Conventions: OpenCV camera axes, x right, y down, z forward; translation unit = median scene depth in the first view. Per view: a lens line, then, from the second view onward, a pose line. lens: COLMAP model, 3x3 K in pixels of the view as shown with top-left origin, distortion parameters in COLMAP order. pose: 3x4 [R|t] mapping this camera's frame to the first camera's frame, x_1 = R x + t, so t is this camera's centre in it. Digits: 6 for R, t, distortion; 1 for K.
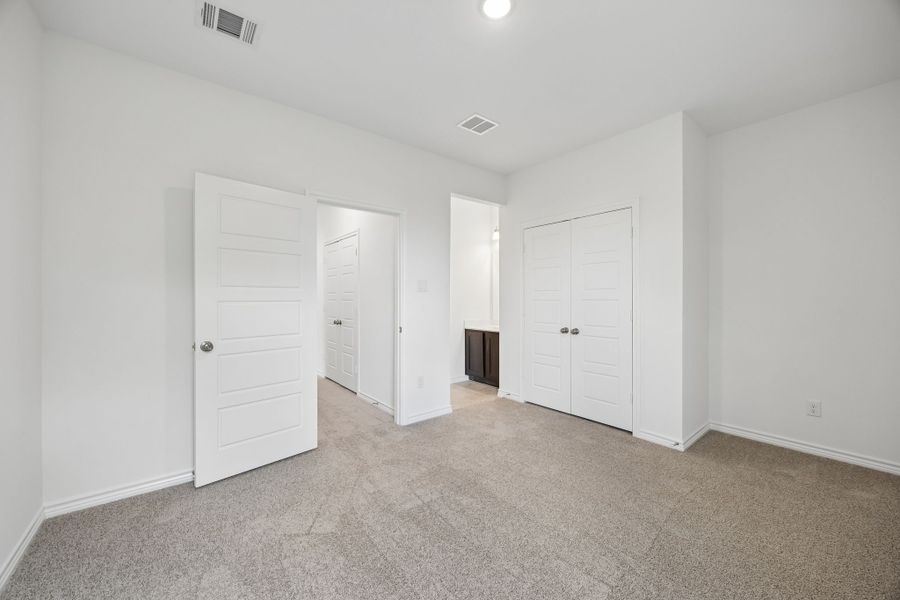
lens RADIAL K [[340.7, 0, 448.6], [0, 340.7, 298.6], [0, 0, 1]] dist [-0.000167, 0.000240]
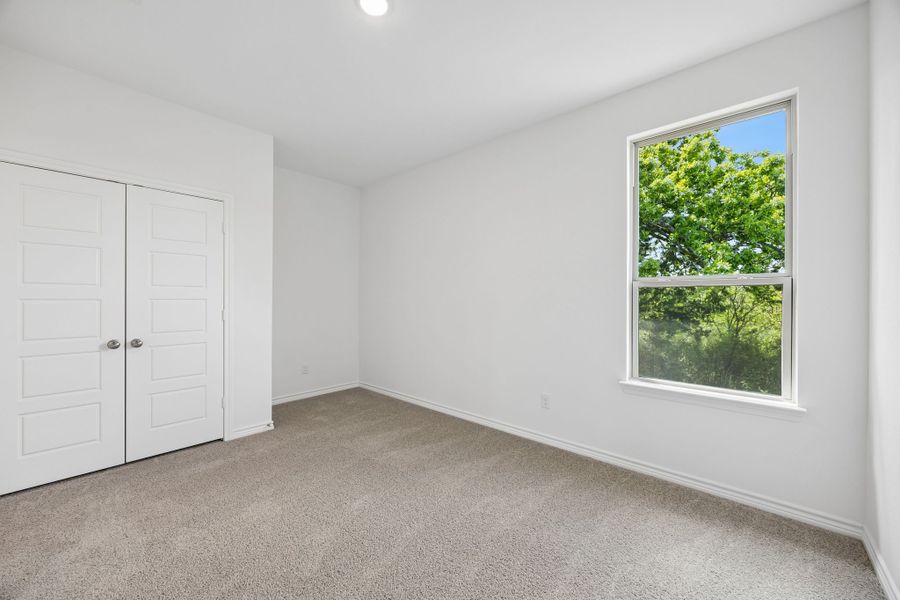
lens RADIAL K [[340.7, 0, 448.6], [0, 340.7, 298.6], [0, 0, 1]] dist [-0.000167, 0.000240]
pose [[-0.154764, -0.002931, 0.987947, -0.494424], [0.000556, 0.999995, 0.003054, 0.001677], [-0.987951, 0.001022, -0.154762, 0.530288]]
